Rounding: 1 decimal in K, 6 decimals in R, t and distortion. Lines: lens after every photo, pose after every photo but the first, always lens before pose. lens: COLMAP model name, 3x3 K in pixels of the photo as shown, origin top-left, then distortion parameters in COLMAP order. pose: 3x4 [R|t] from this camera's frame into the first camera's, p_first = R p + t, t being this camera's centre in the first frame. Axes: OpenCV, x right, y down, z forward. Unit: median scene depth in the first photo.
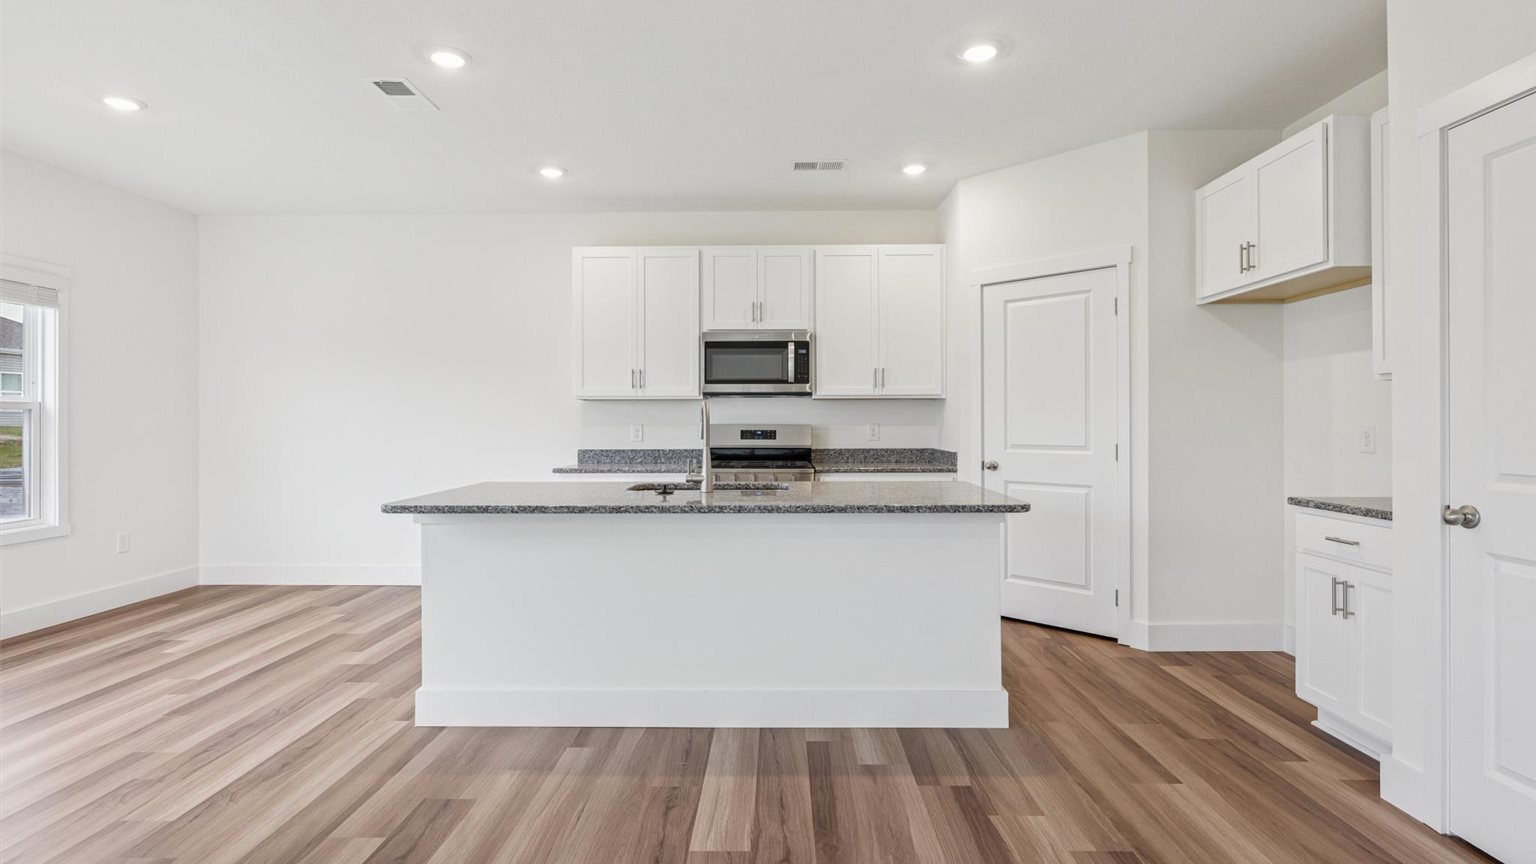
lens RADIAL K [[761.2, 0, 760.5], [0, 761.2, 423.6], [0, 0, 1]] dist [0.006168, 0.000946]
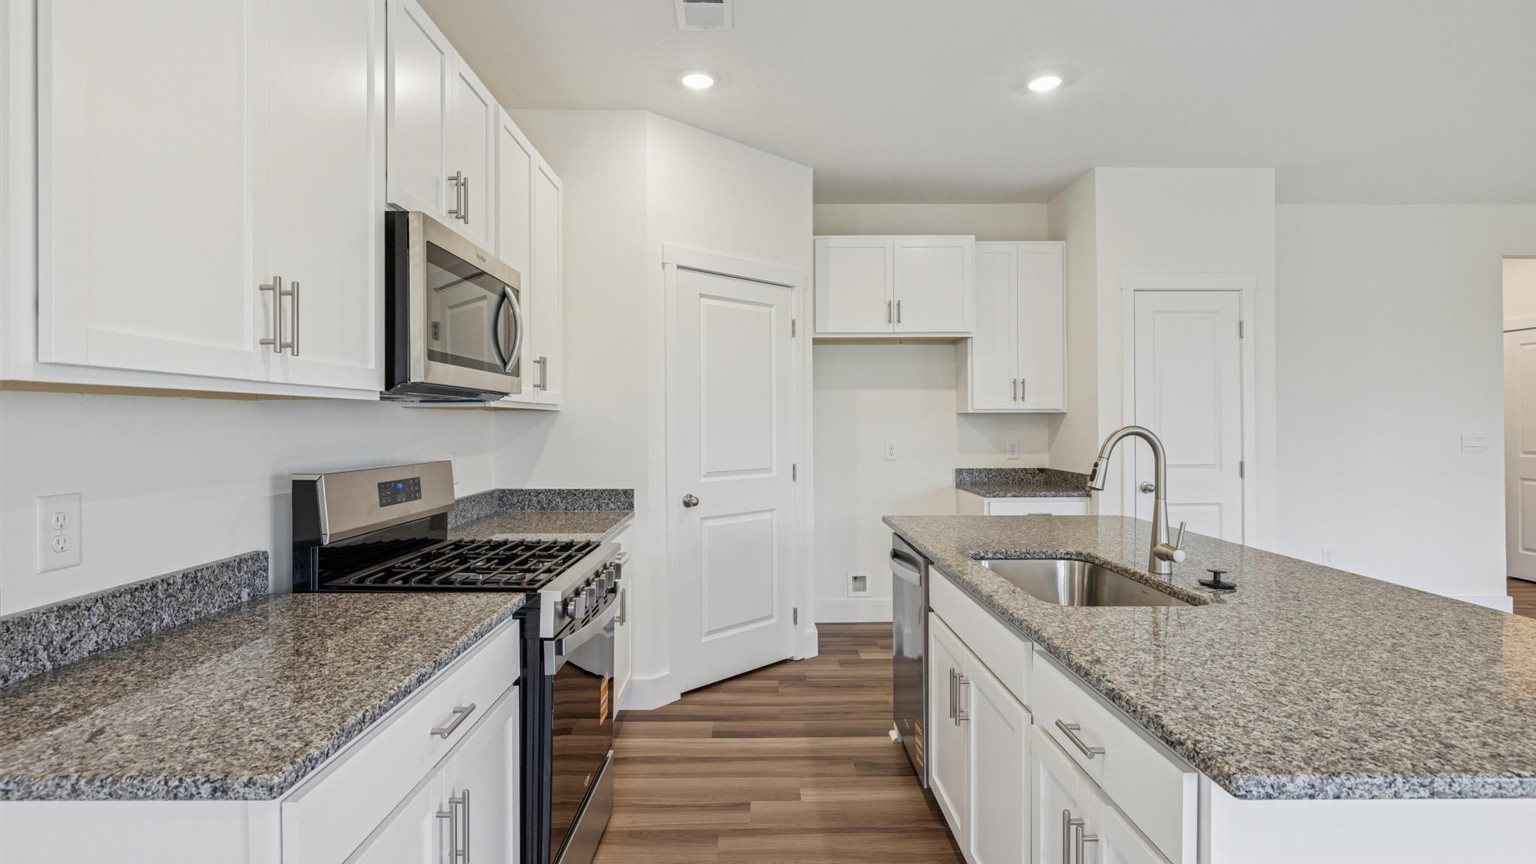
lens RADIAL K [[761.2, 0, 760.5], [0, 761.2, 423.6], [0, 0, 1]] dist [0.006168, 0.000946]
pose [[-0.010023, 0.002936, 0.999945, -0.459968], [0.015149, 0.999881, -0.002784, -0.019644], [-0.999835, 0.015120, -0.010067, 0.895492]]
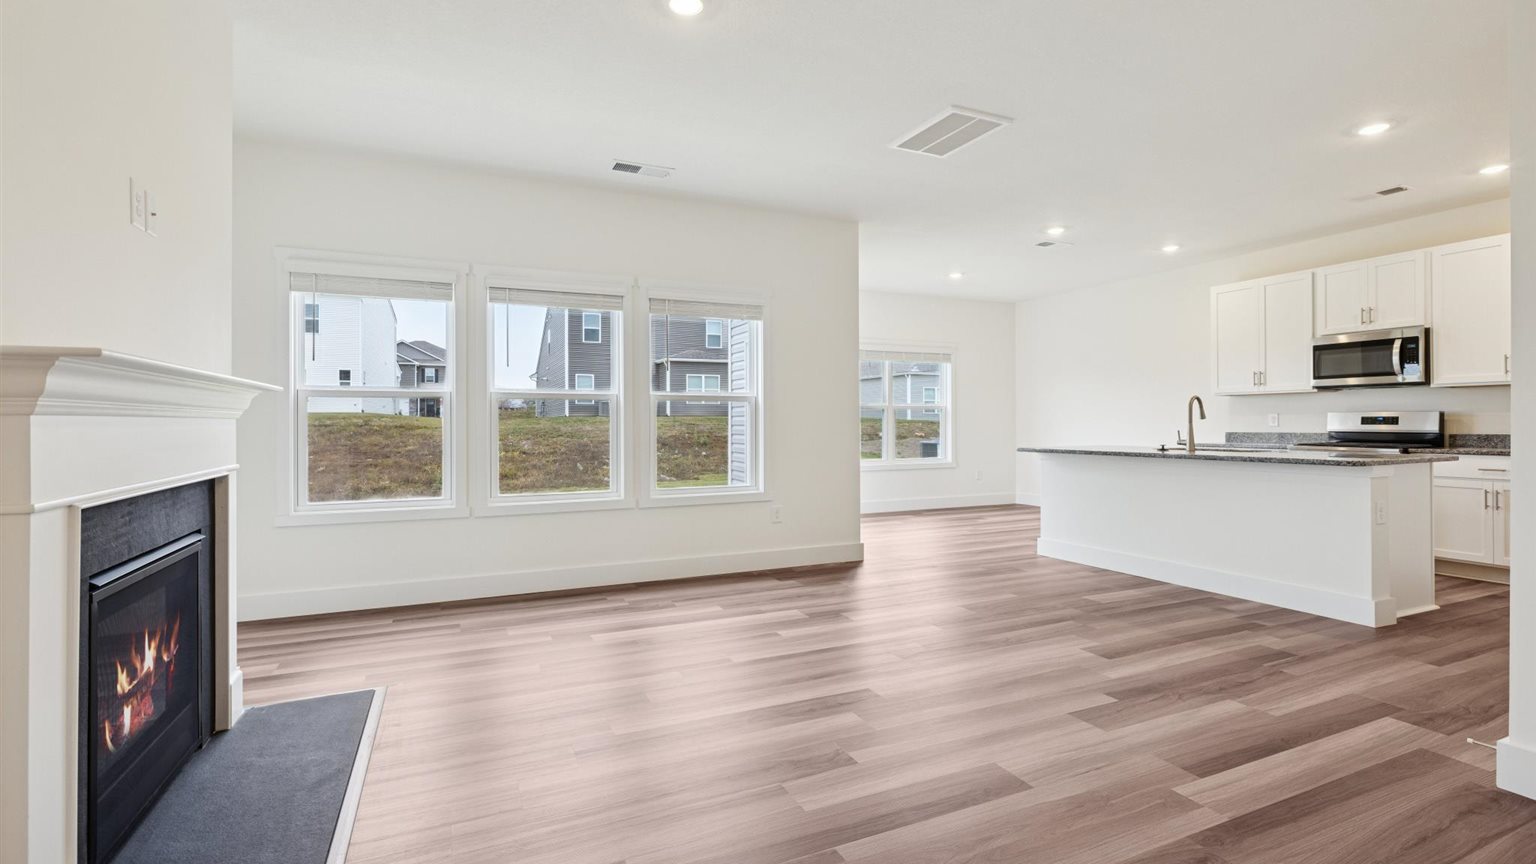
lens RADIAL K [[688.4, 0, 768.0], [0, 688.4, 432.0], [0, 0, 1]] dist [0.000887, 0.000172]
pose [[0.439441, 0.011881, -0.898193, 0.579477], [-0.001023, 0.999919, 0.012726, 0.021215], [0.898271, -0.004673, 0.439417, -0.313789]]
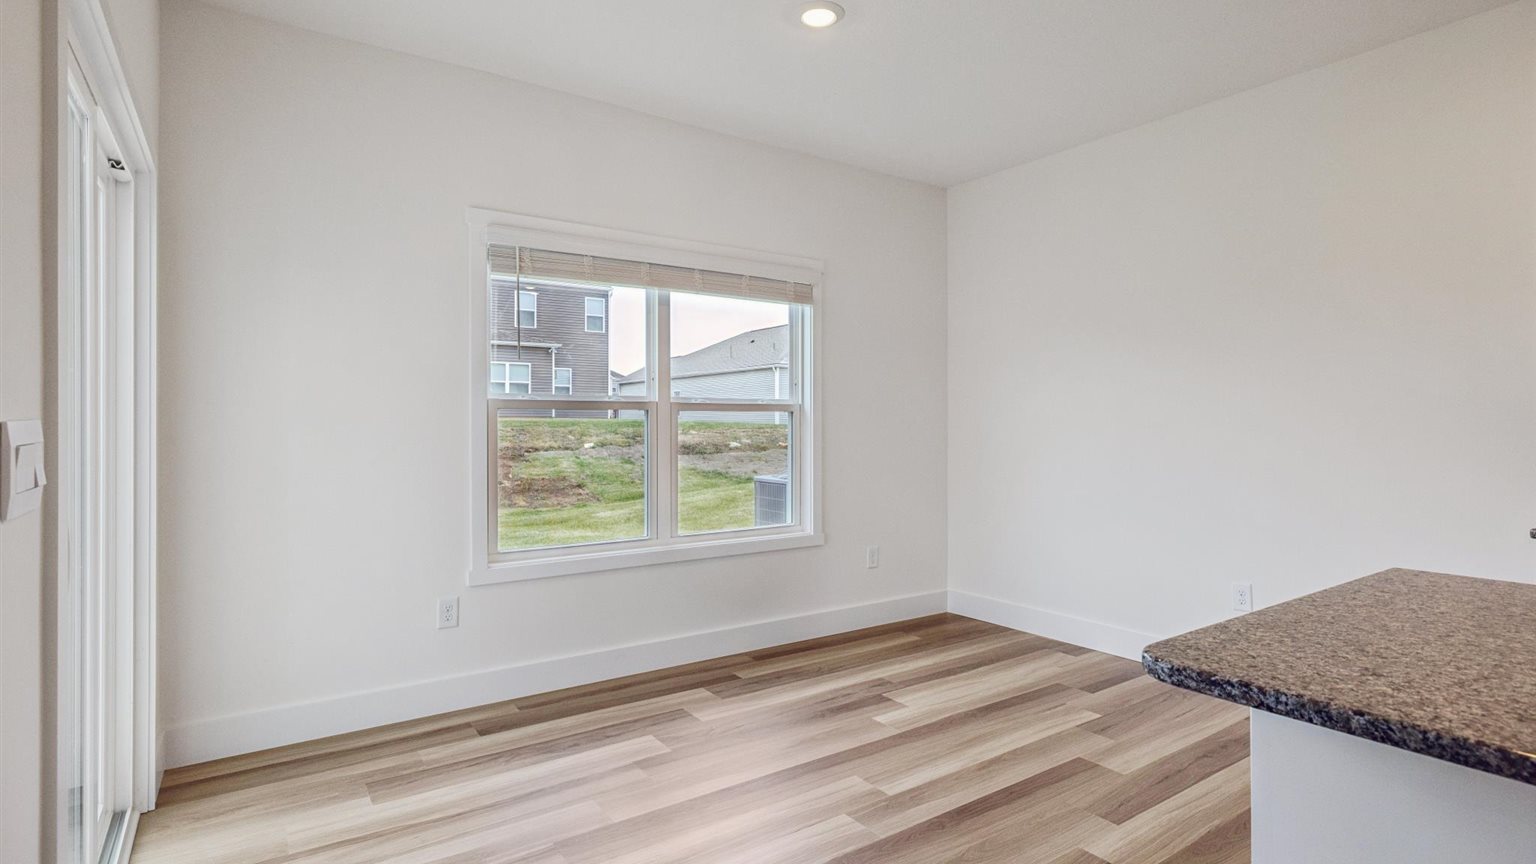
lens RADIAL K [[761.2, 0, 760.5], [0, 761.2, 423.6], [0, 0, 1]] dist [0.006168, 0.000946]
pose [[0.583026, 0.001916, -0.812451, -0.178461], [-0.006021, 0.999980, -0.001963, -0.001456], [0.812431, 0.006036, 0.583026, 0.371976]]
